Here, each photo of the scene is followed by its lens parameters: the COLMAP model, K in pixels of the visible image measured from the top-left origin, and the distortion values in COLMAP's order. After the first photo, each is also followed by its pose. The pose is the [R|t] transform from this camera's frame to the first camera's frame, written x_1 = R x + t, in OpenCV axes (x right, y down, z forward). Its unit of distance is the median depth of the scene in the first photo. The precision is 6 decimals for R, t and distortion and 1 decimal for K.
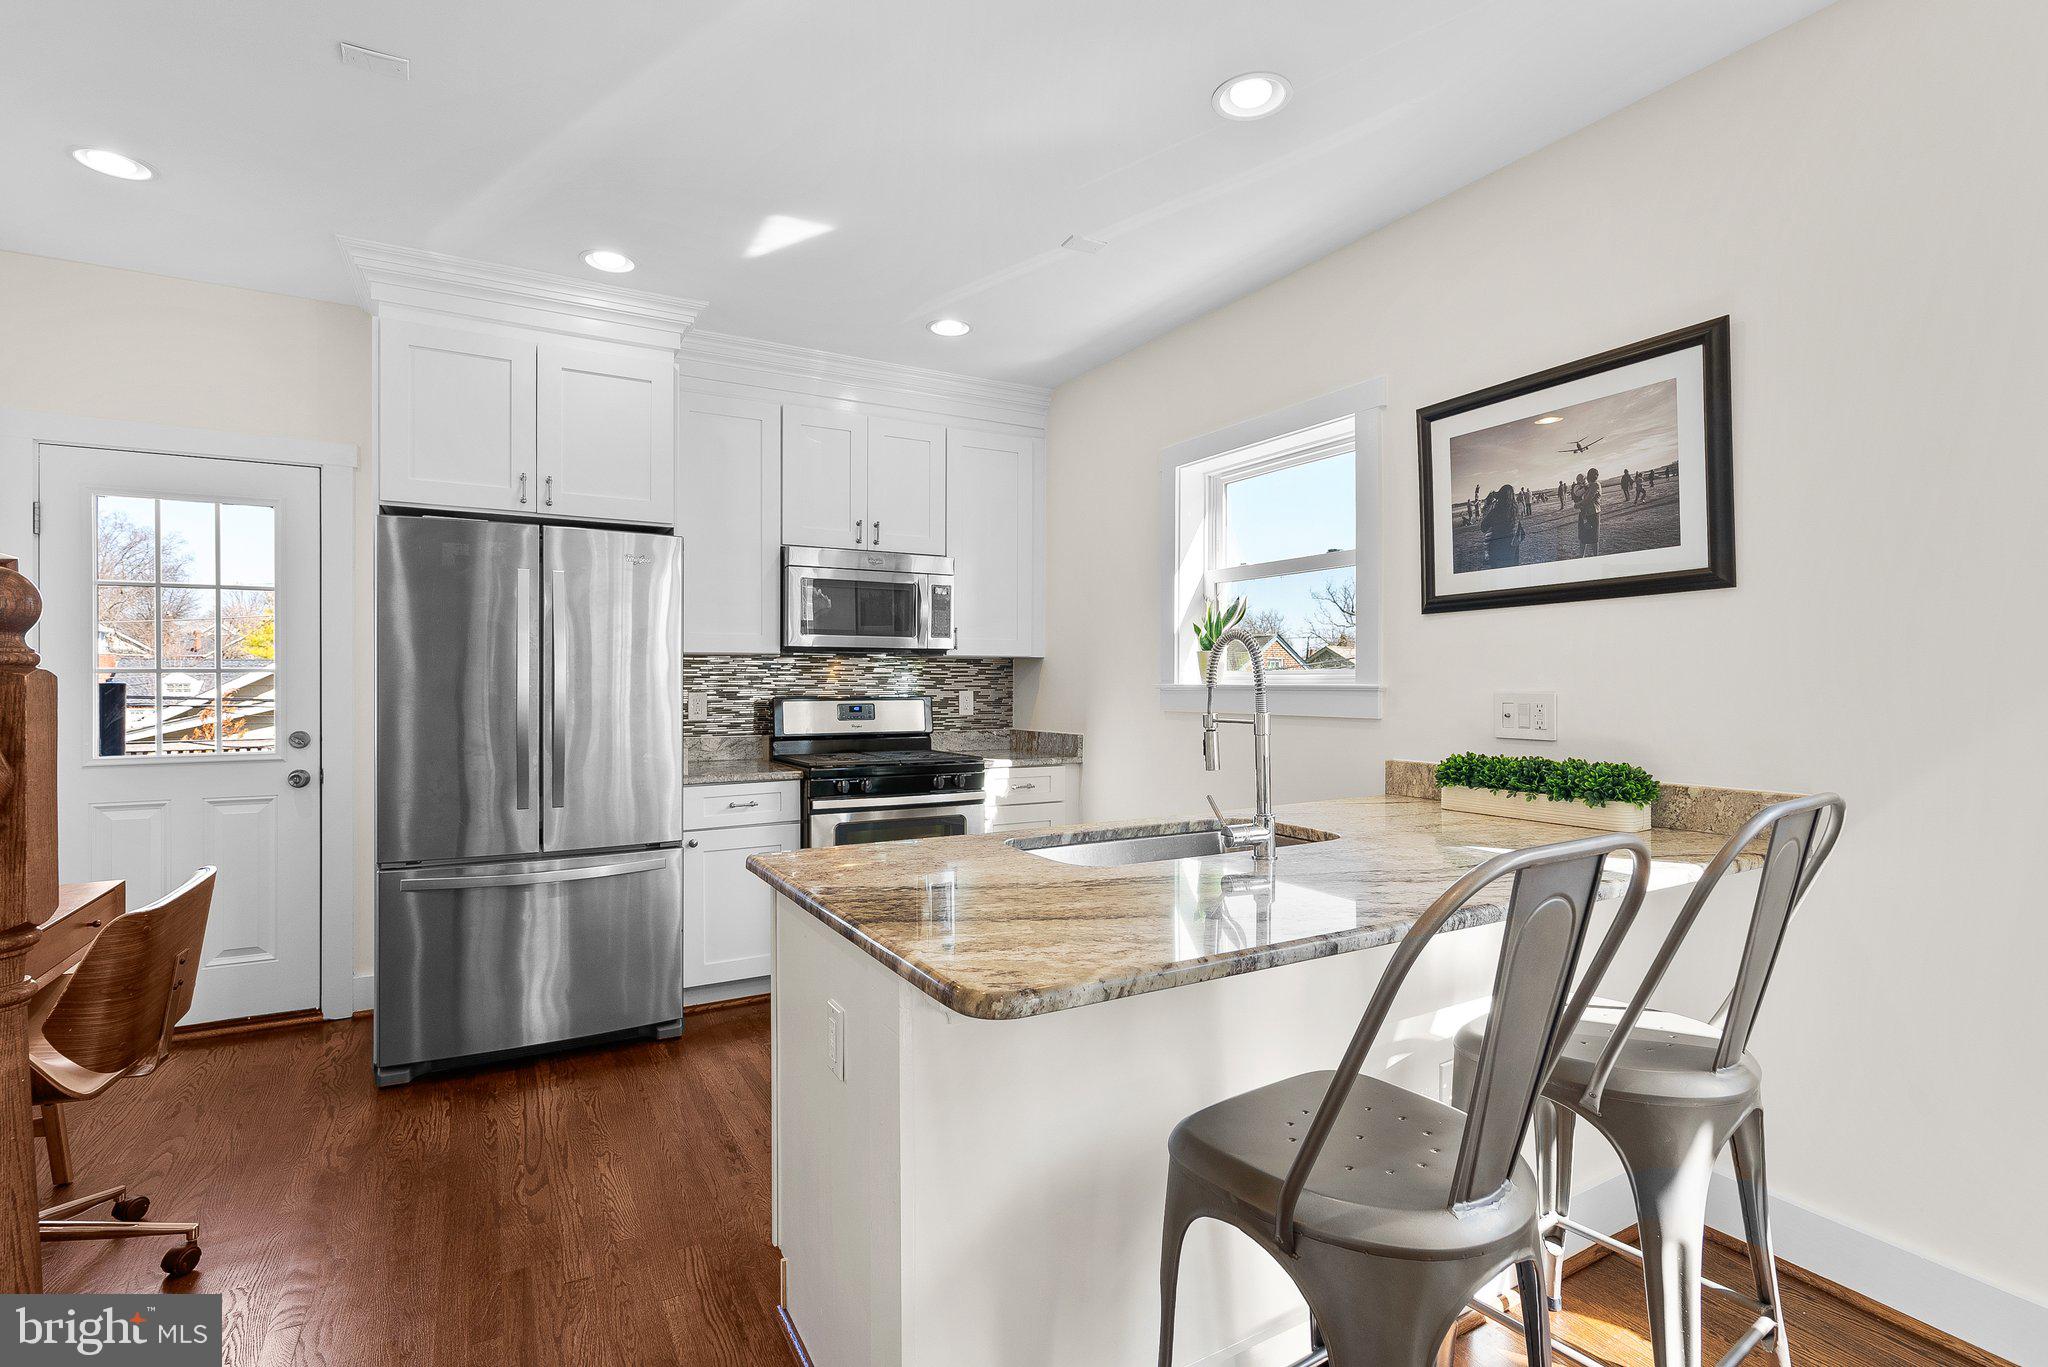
lens RADIAL K [[947.8, 0, 1015.7], [0, 947.8, 687.3], [0, 0, 1]] dist [-0.005069, 0.001802]
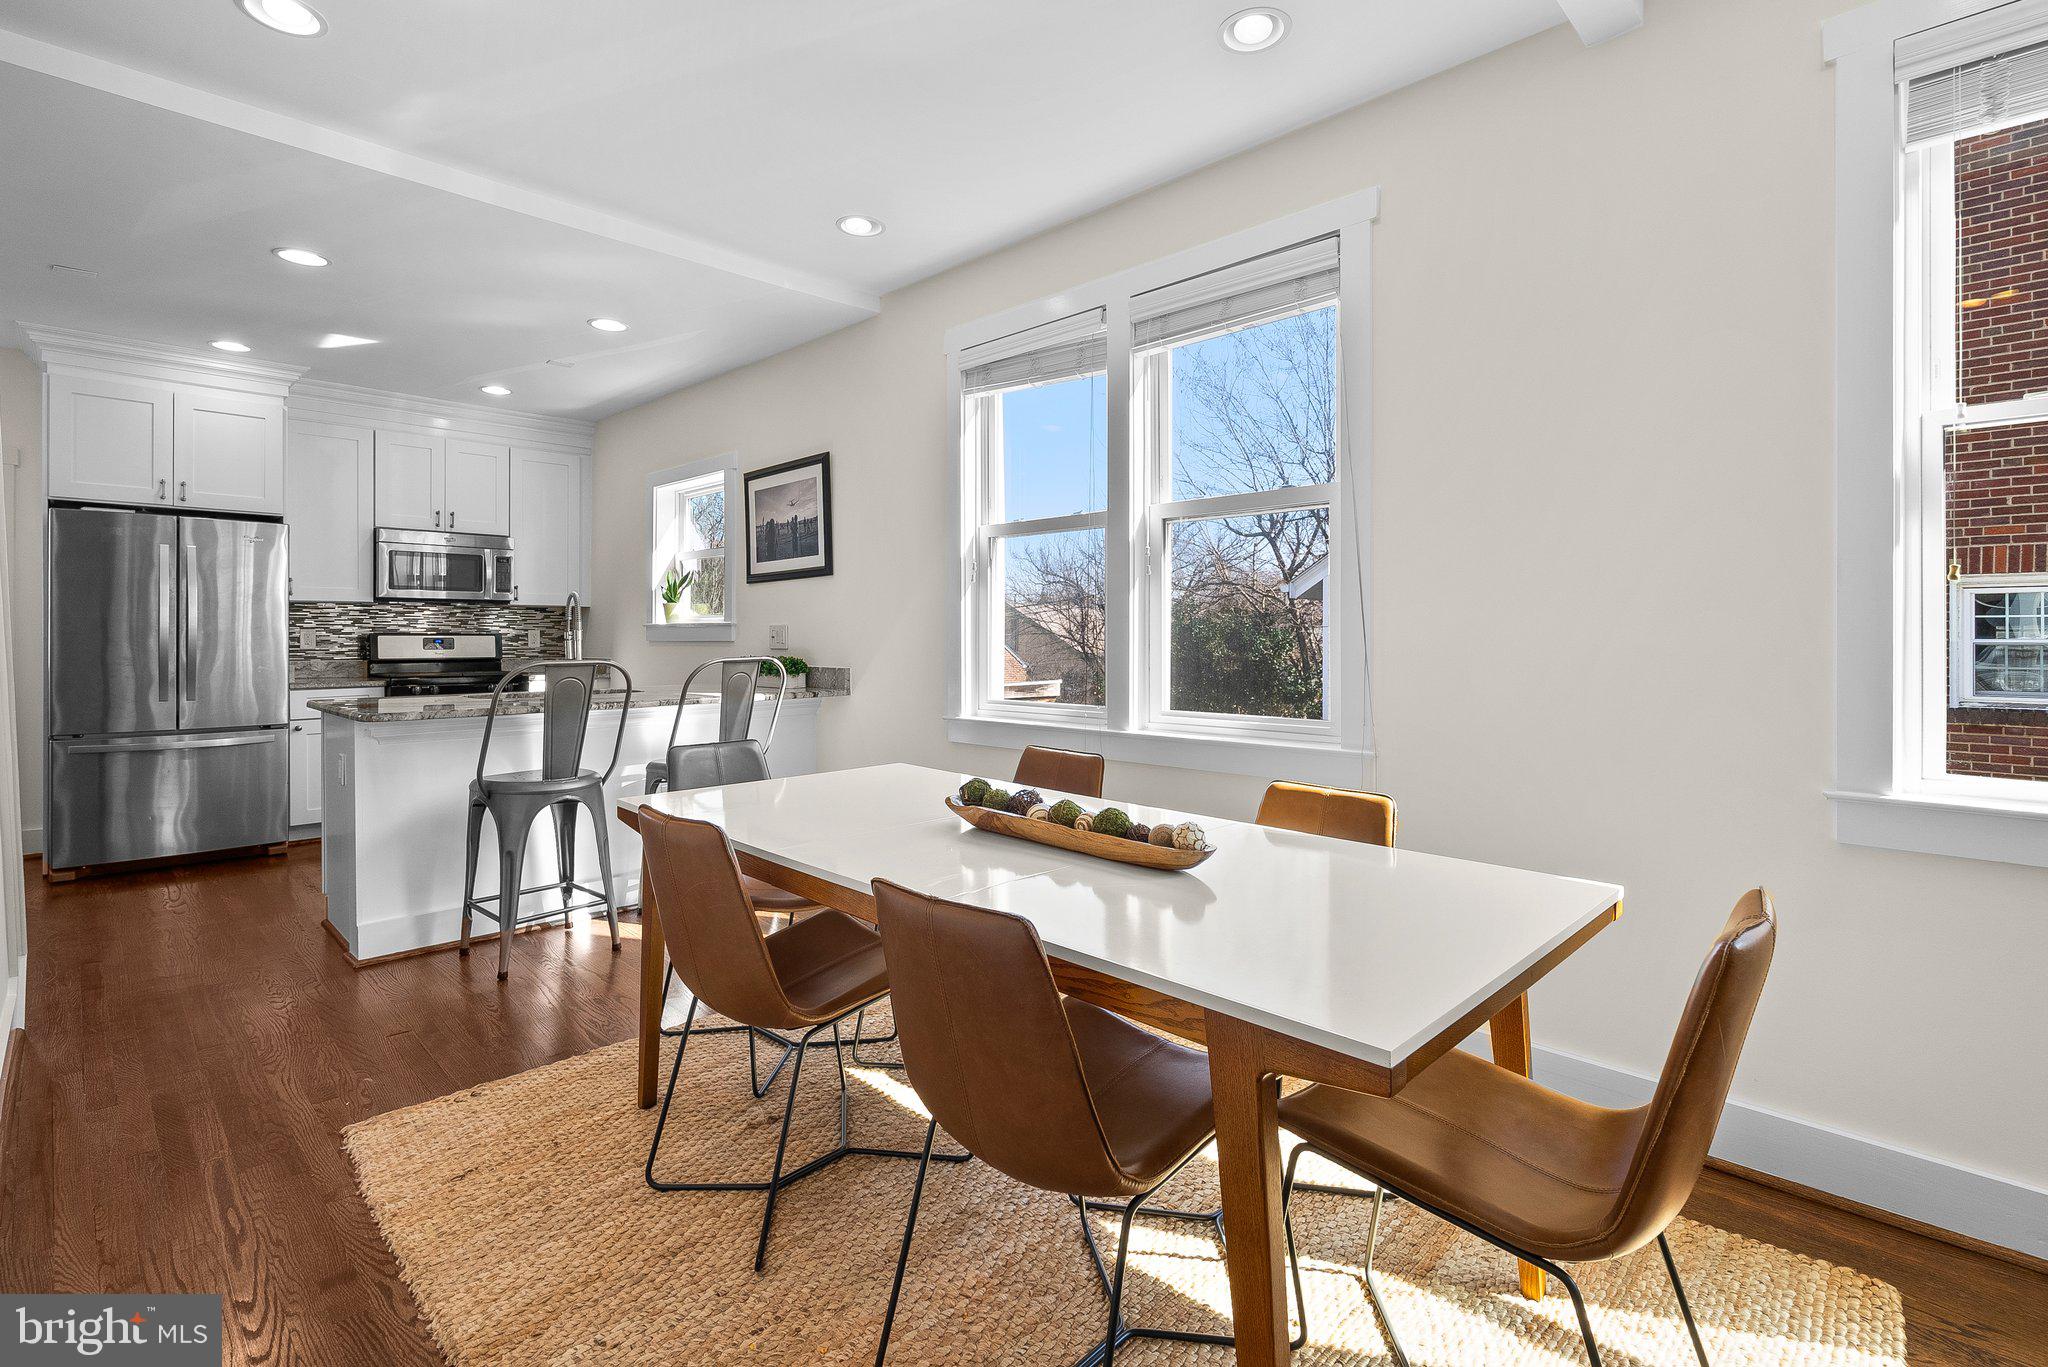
lens RADIAL K [[947.8, 0, 1007.8], [0, 947.8, 640.9], [0, 0, 1]] dist [-0.005069, 0.001802]
pose [[0.962997, -0.000048, 0.269511, 0.342458], [0.000473, 0.999999, -0.001512, 0.030637], [-0.269511, 0.001584, 0.962996, -0.752906]]
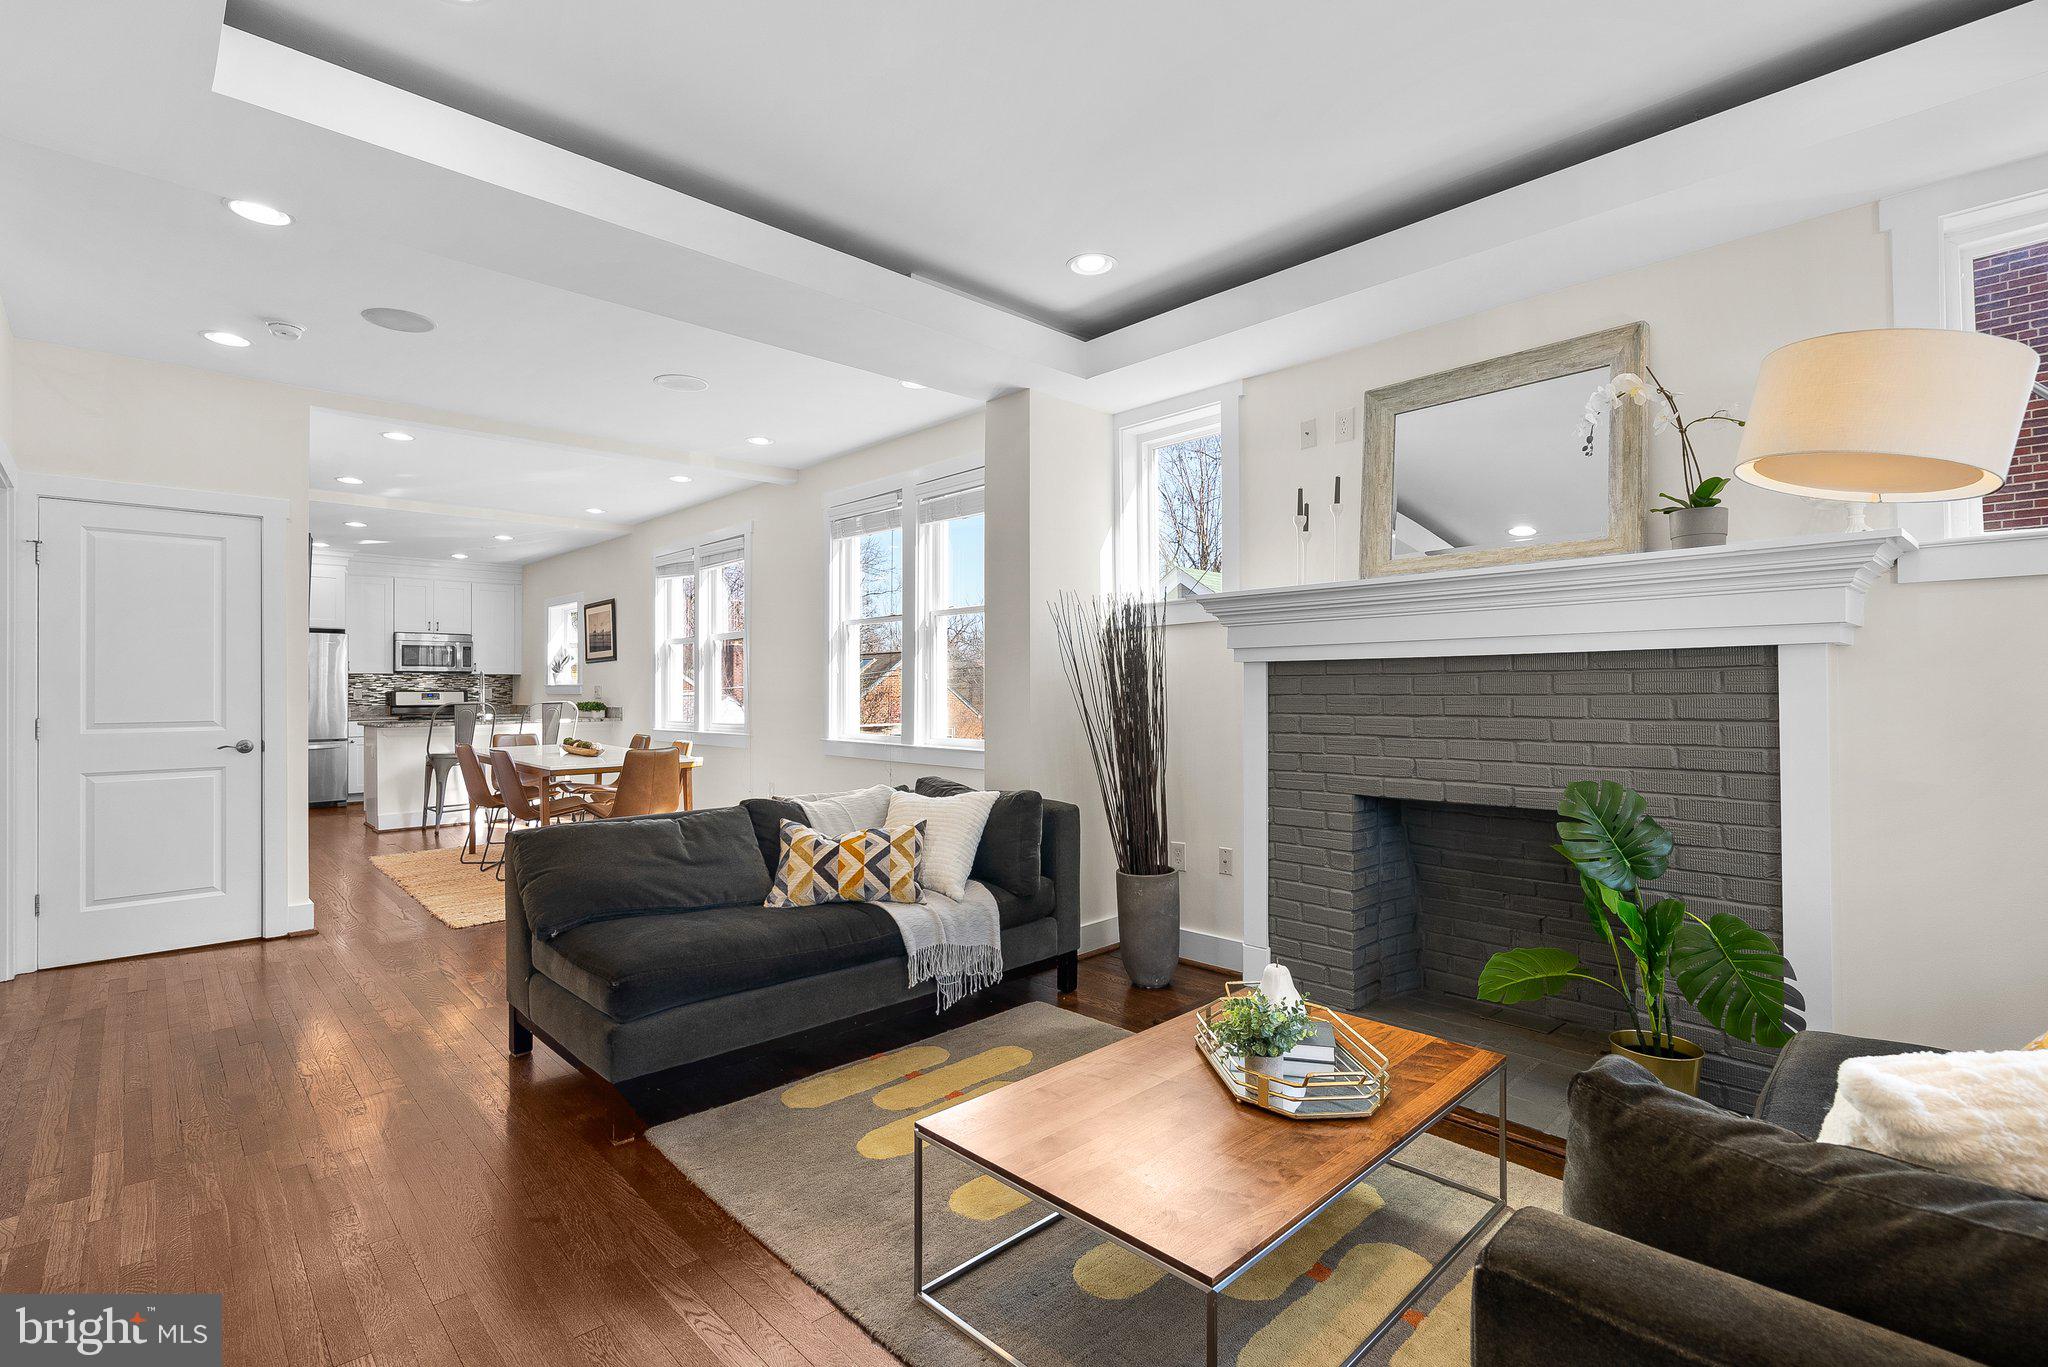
lens RADIAL K [[947.8, 0, 1007.5], [0, 947.8, 685.5], [0, 0, 1]] dist [-0.005069, 0.001802]
pose [[0.971986, -0.002845, 0.235022, 0.907920], [0.005841, 0.999910, -0.012052, 0.044552], [-0.234967, 0.013087, 0.971915, -2.232368]]
